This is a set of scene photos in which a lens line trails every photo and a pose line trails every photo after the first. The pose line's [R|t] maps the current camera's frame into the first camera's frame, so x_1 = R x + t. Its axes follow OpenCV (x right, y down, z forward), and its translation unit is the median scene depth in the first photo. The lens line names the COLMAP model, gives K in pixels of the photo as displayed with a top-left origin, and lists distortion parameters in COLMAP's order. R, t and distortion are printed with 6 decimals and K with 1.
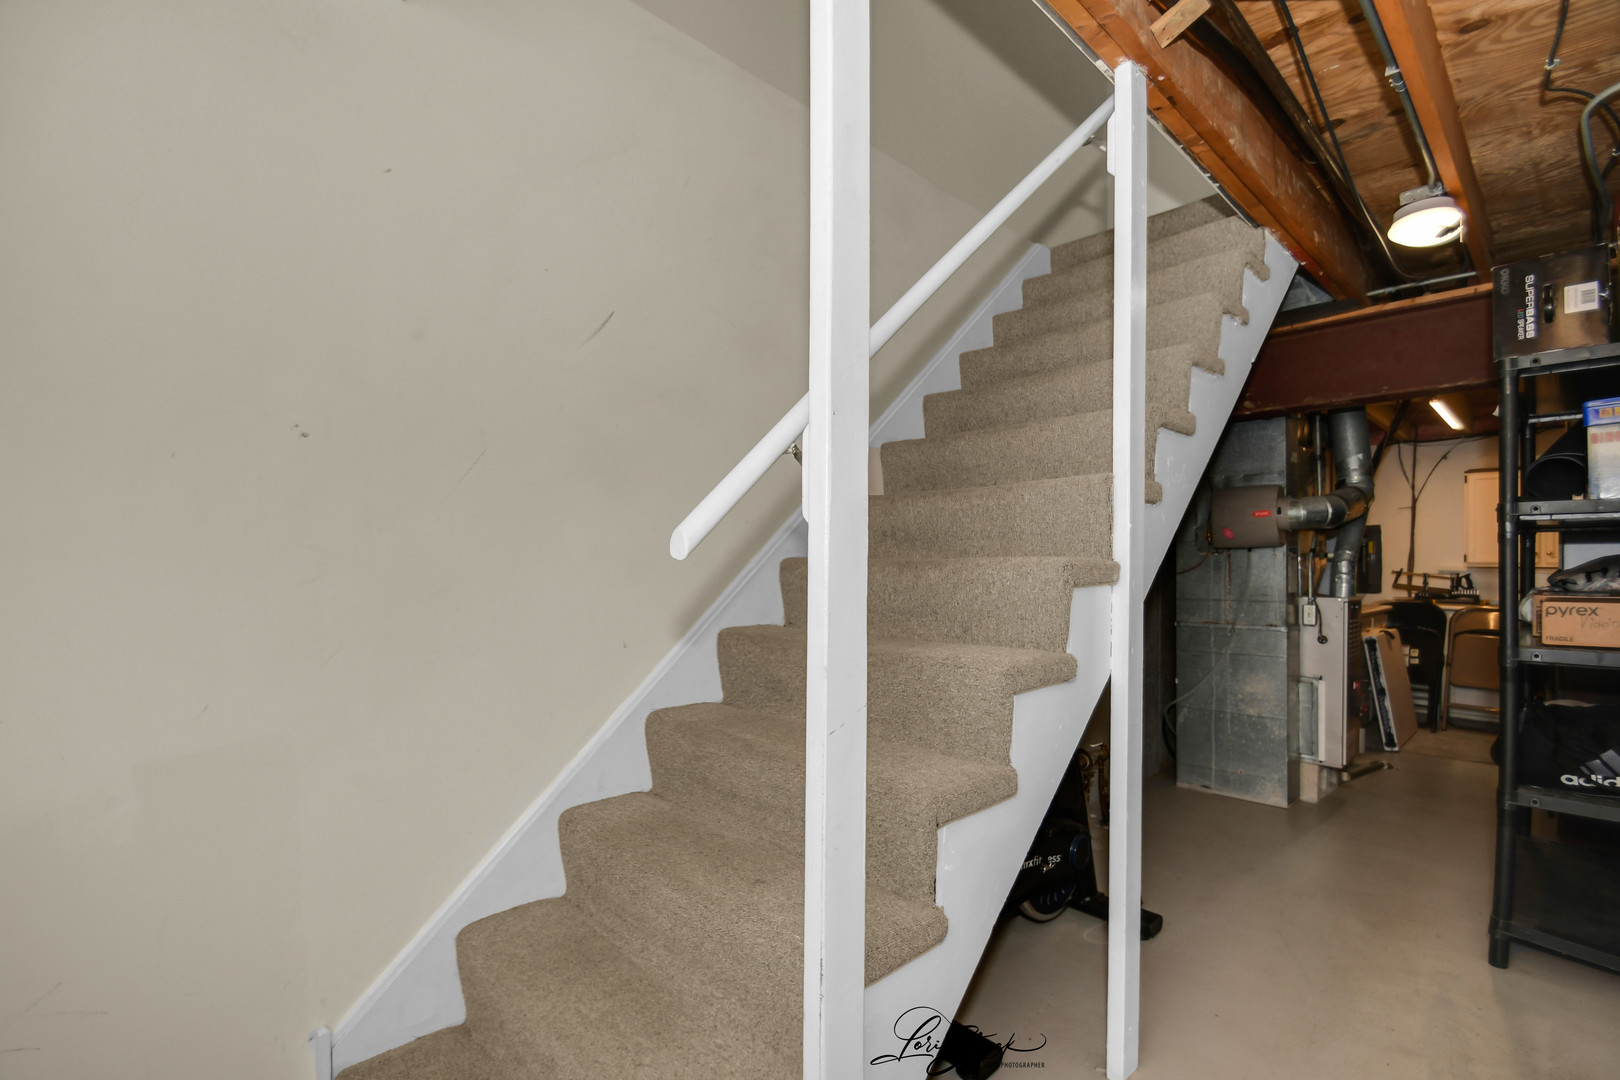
lens RADIAL K [[759.7, 0, 807.2], [0, 759.7, 569.1], [0, 0, 1]] dist [0.000128, -0.000077]
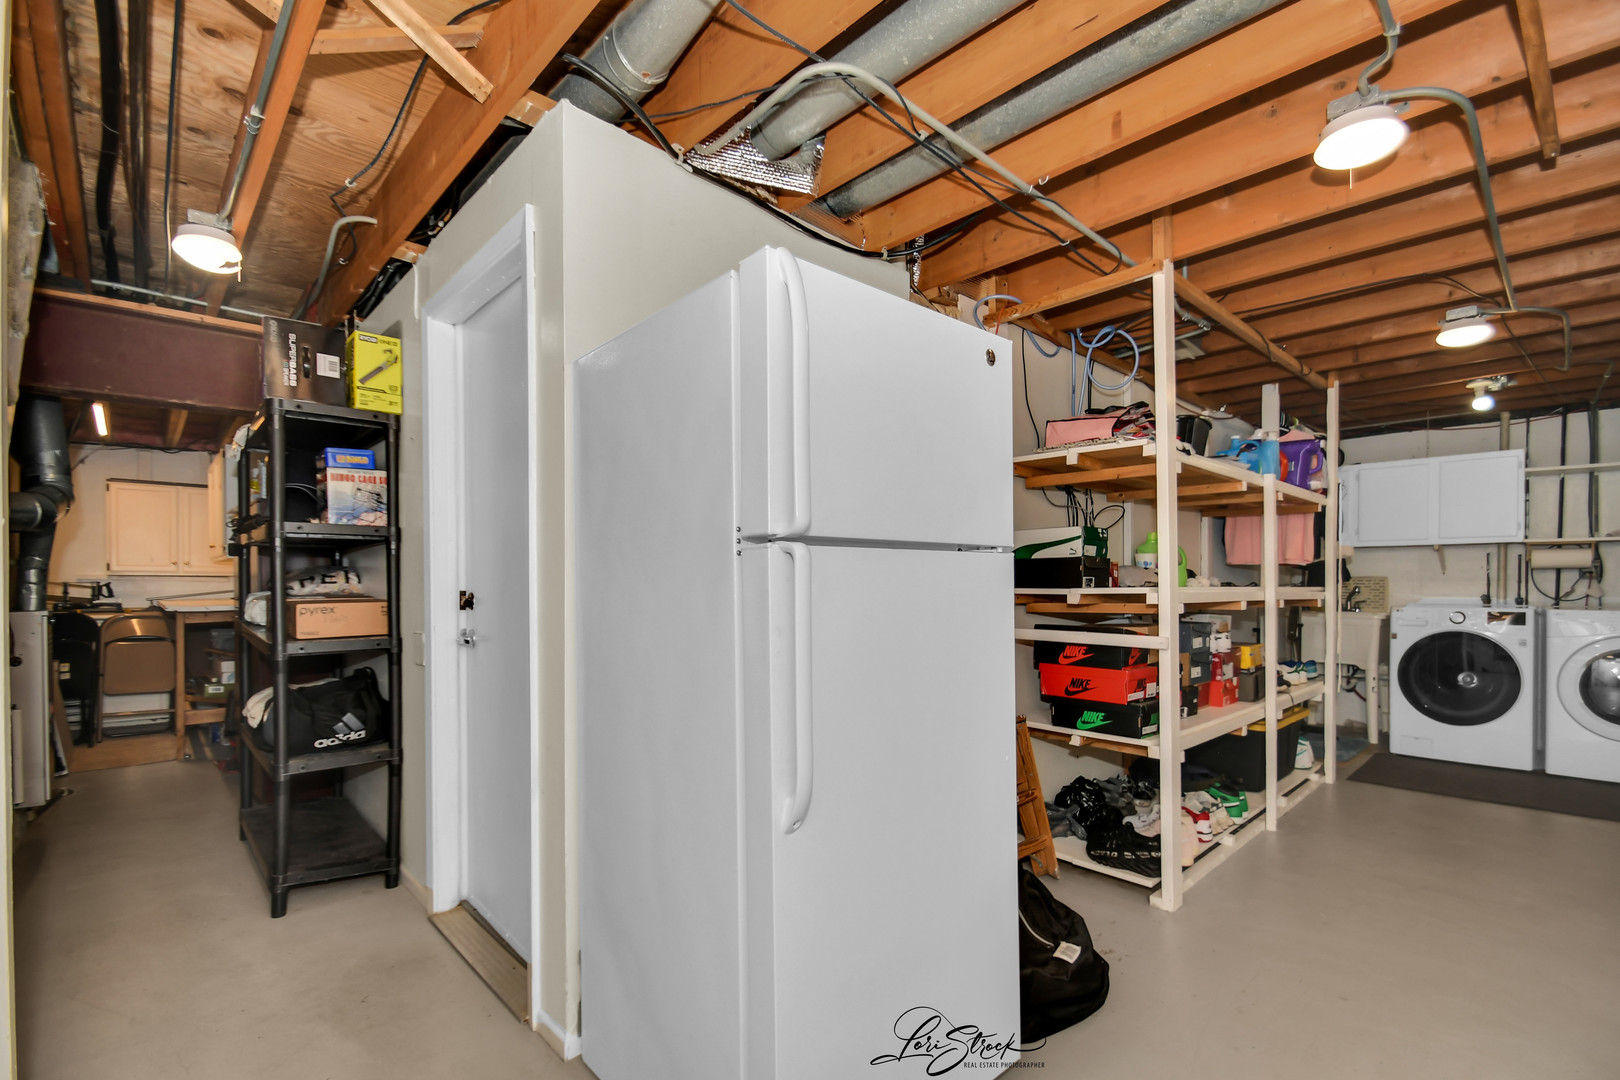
lens RADIAL K [[734.8, 0, 806.8], [0, 734.8, 582.2], [0, 0, 1]] dist [0.000915, 0.000144]
pose [[0.024603, -0.010830, 0.999639, -0.120335], [0.003757, 0.999935, 0.010740, -0.001231], [-0.999690, 0.003491, 0.024642, 0.095461]]
